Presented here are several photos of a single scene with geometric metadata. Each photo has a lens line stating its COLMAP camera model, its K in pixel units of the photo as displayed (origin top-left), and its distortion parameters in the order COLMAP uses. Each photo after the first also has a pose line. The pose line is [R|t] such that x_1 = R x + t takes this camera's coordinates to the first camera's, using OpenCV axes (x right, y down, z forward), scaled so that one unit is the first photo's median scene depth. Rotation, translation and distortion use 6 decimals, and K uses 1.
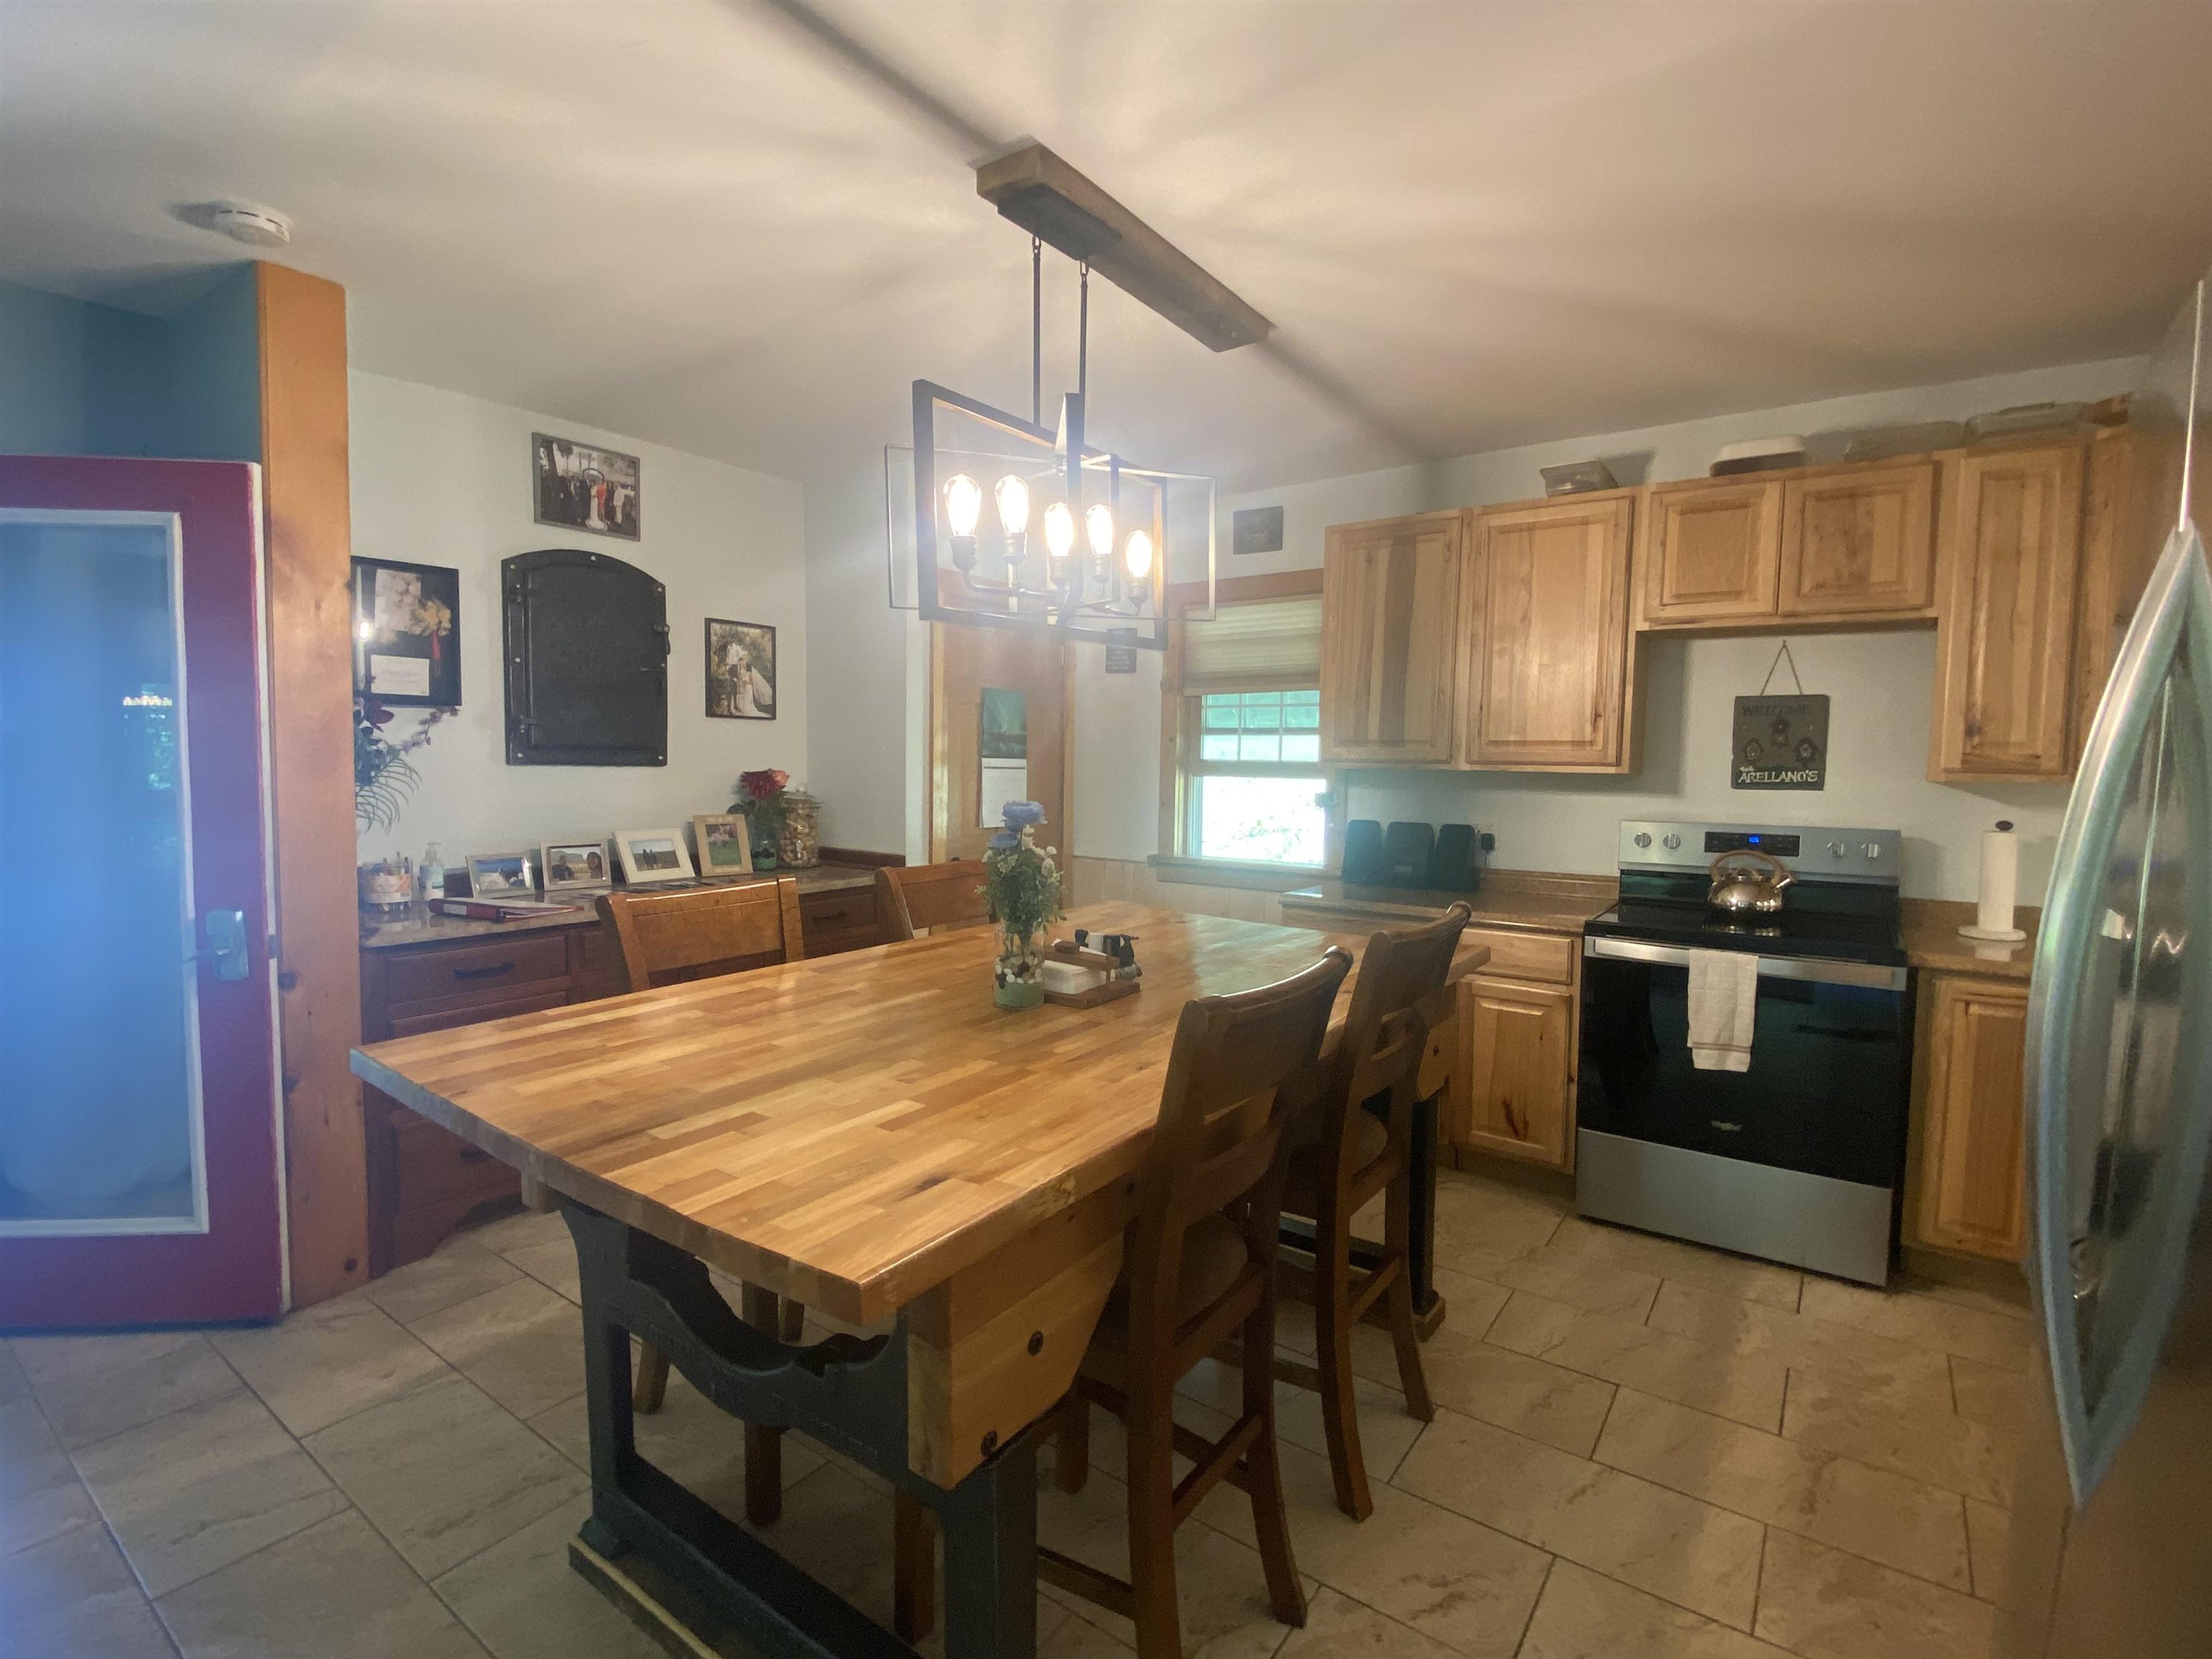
lens RADIAL K [[1049.9, 0, 1108.7], [0, 1049.9, 831.1], [0, 0, 1]] dist [0.001474, -0.002123]
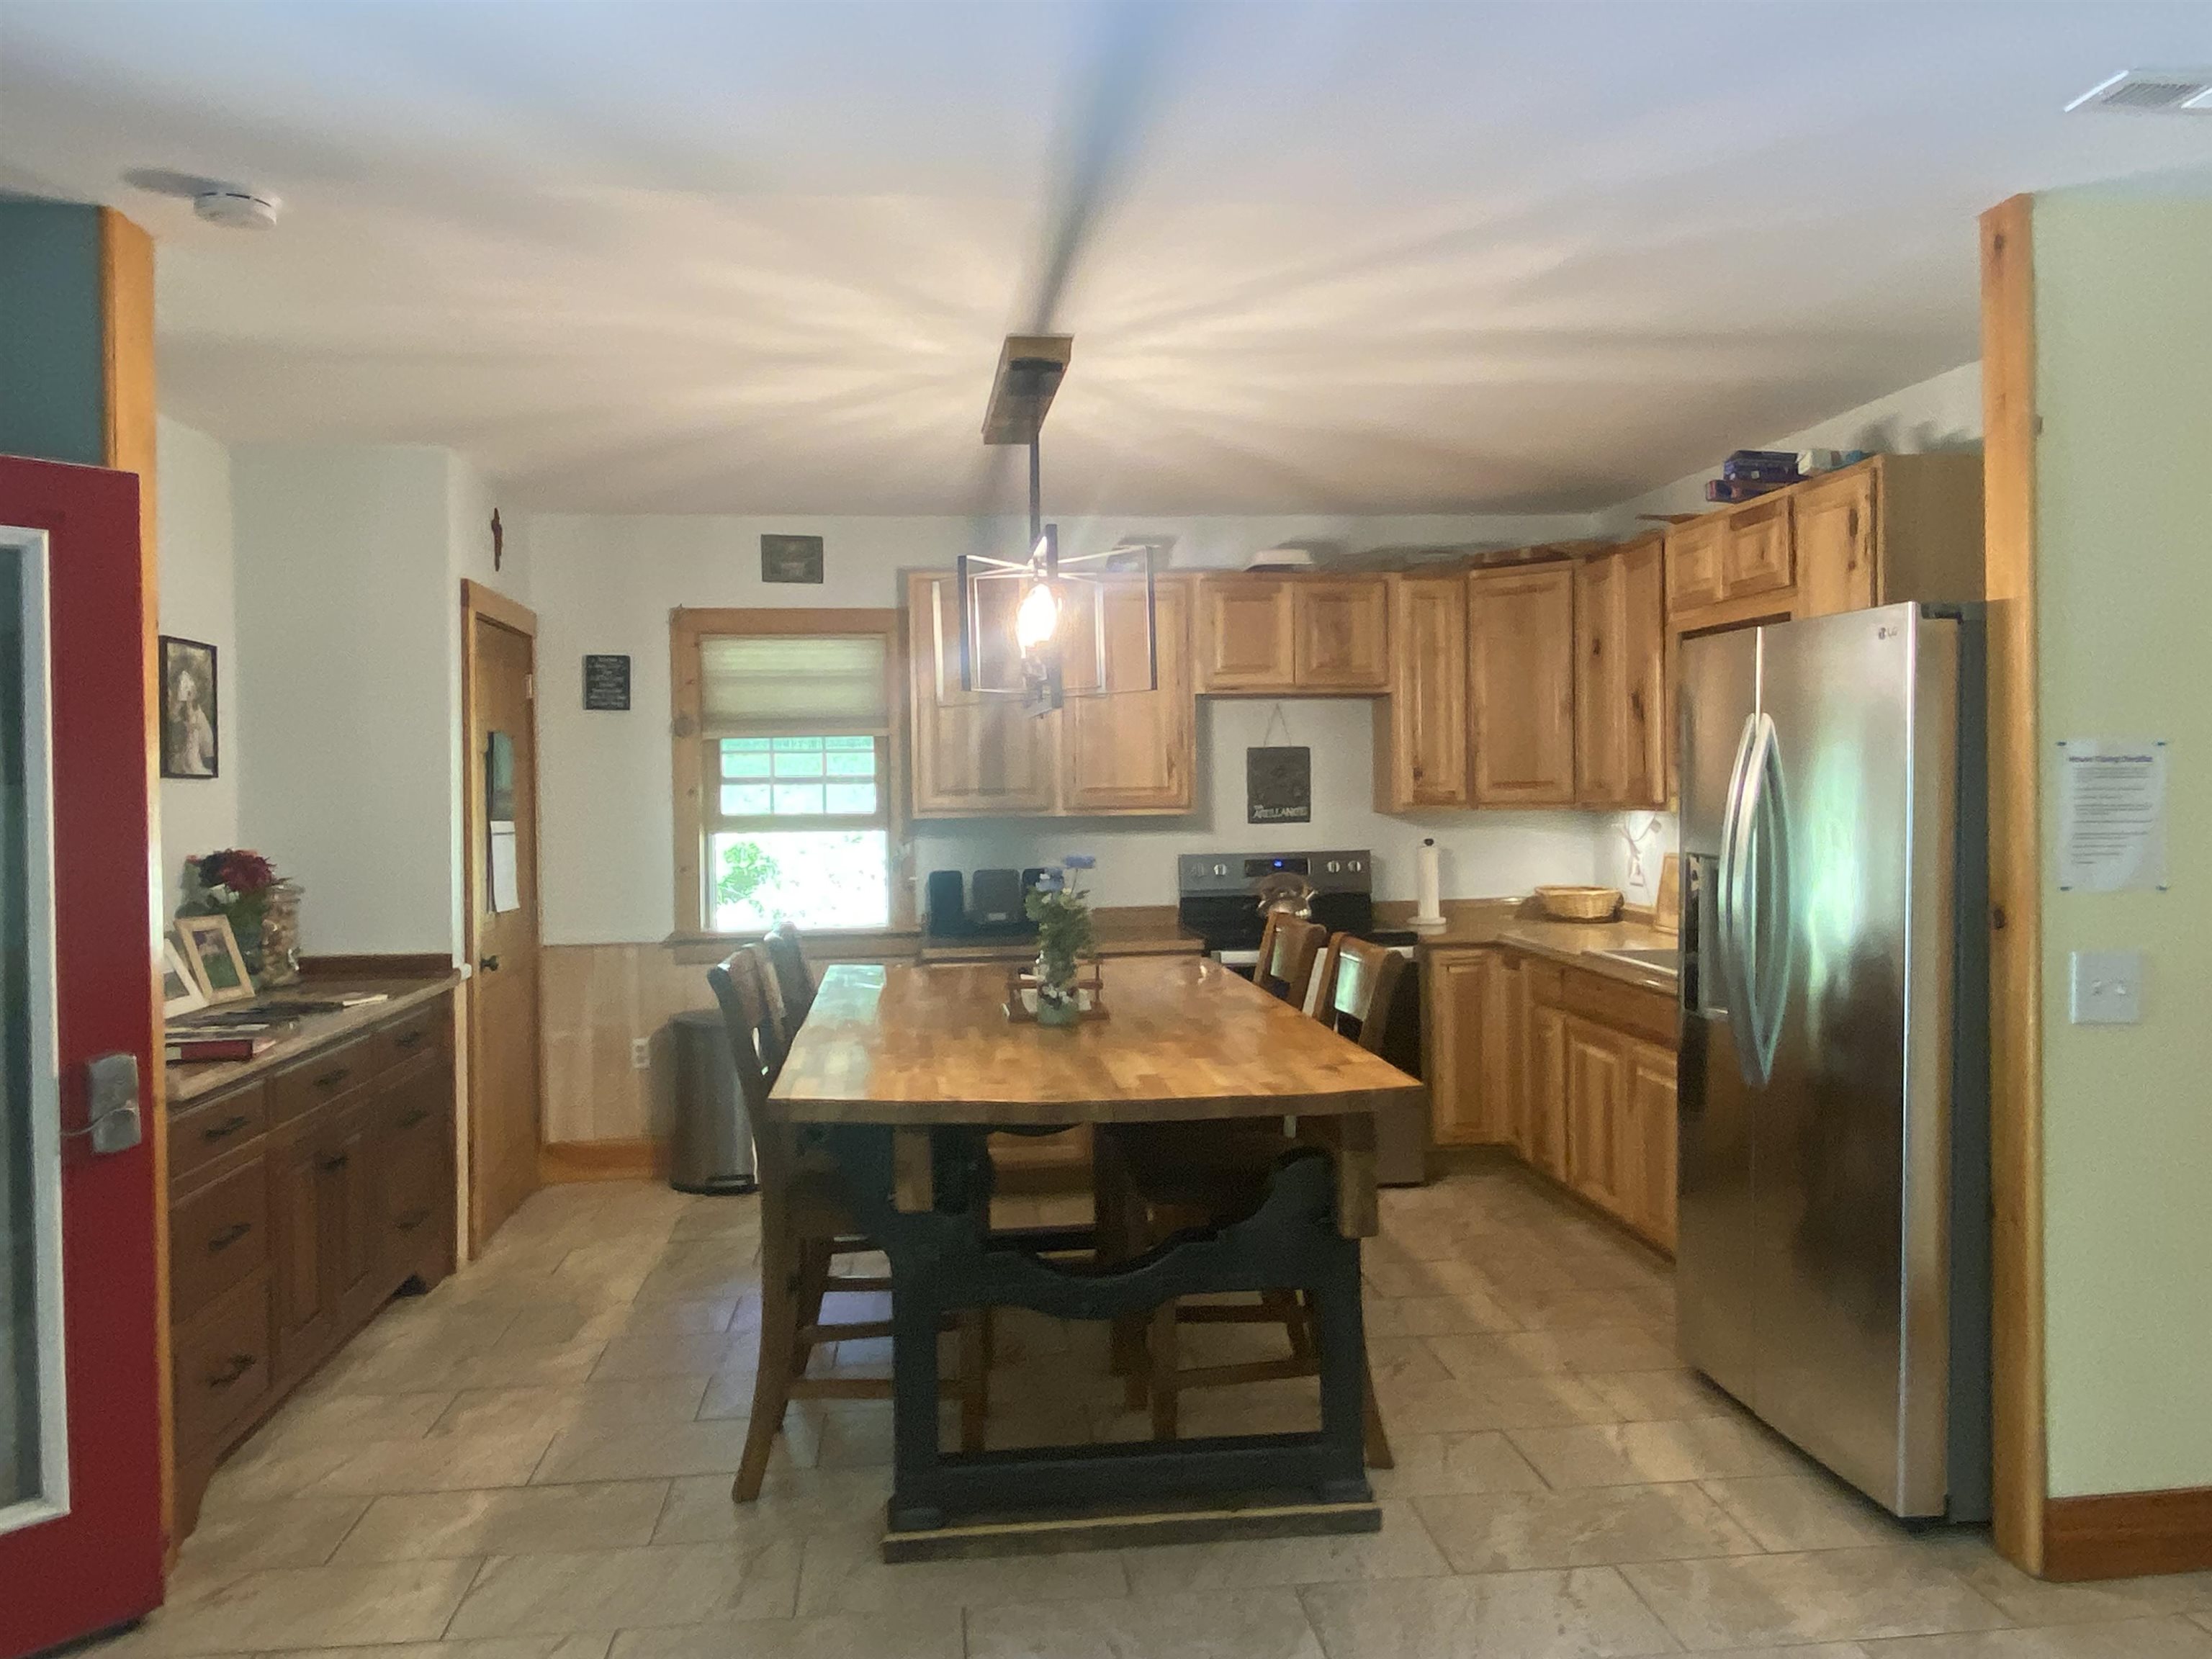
lens RADIAL K [[1560.2, 0, 1100.7], [0, 1560.2, 829.6], [0, 0, 1]] dist [0.056288, -0.011973]
pose [[0.748211, -0.039980, 0.662255, -0.737459], [0.072688, 0.997114, -0.021928, -0.007154], [-0.659467, 0.064544, 0.748958, -0.228744]]
